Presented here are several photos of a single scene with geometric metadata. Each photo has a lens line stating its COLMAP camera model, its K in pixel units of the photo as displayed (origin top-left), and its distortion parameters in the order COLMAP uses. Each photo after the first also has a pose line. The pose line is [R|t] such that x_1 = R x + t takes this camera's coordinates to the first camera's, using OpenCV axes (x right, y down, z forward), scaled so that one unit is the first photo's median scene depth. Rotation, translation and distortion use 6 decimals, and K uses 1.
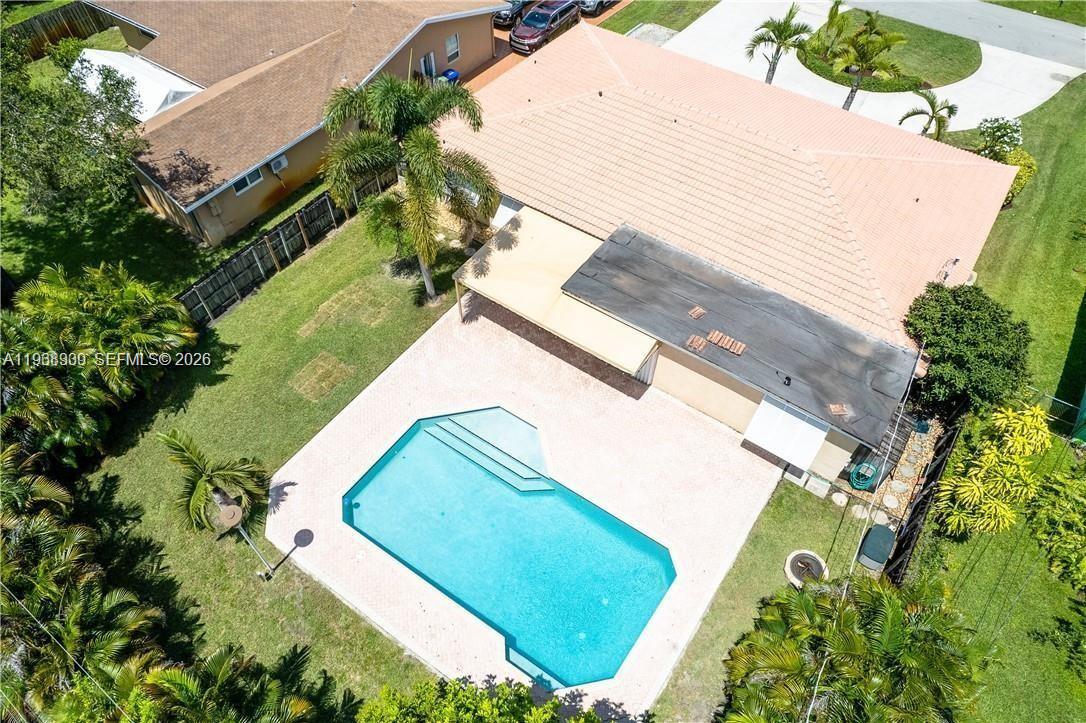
lens RADIAL K [[701.3, 0, 543.0], [0, 701.3, 361.5], [0, 0, 1]] dist [-0.025306, 0.000860]
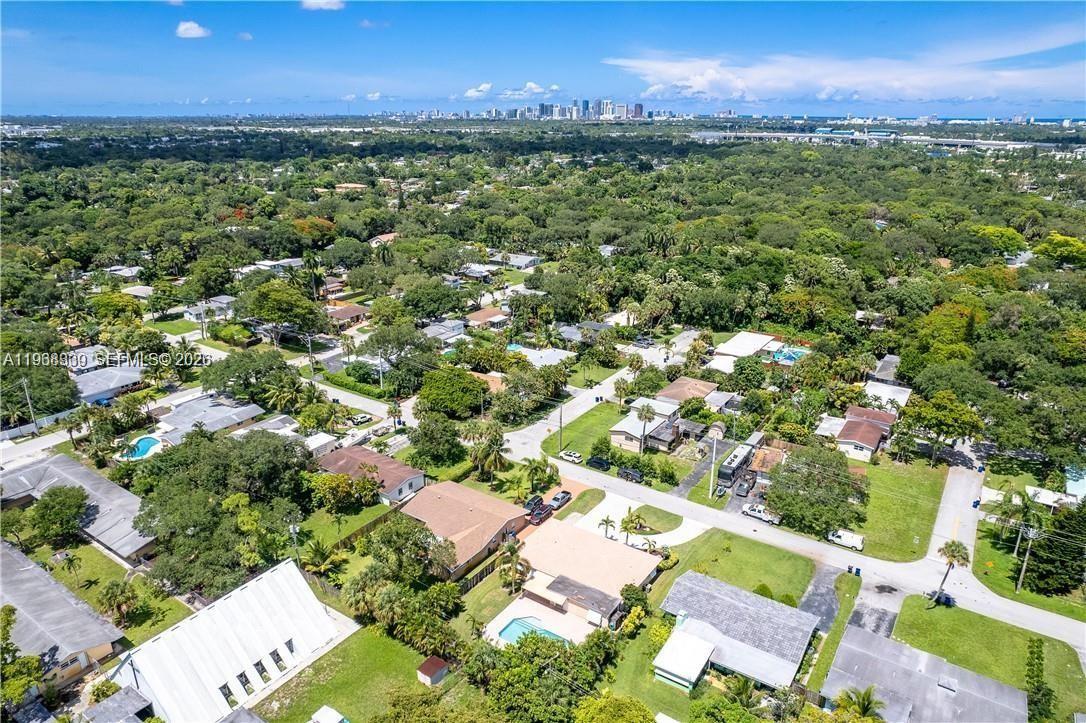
lens RADIAL K [[701.3, 0, 543.0], [0, 701.3, 361.5], [0, 0, 1]] dist [-0.025306, 0.000860]
pose [[0.999904, -0.007220, 0.011836, -0.034576], [0.012311, 0.855078, -0.518353, 0.968975], [-0.006378, 0.518449, 0.855085, -3.541887]]
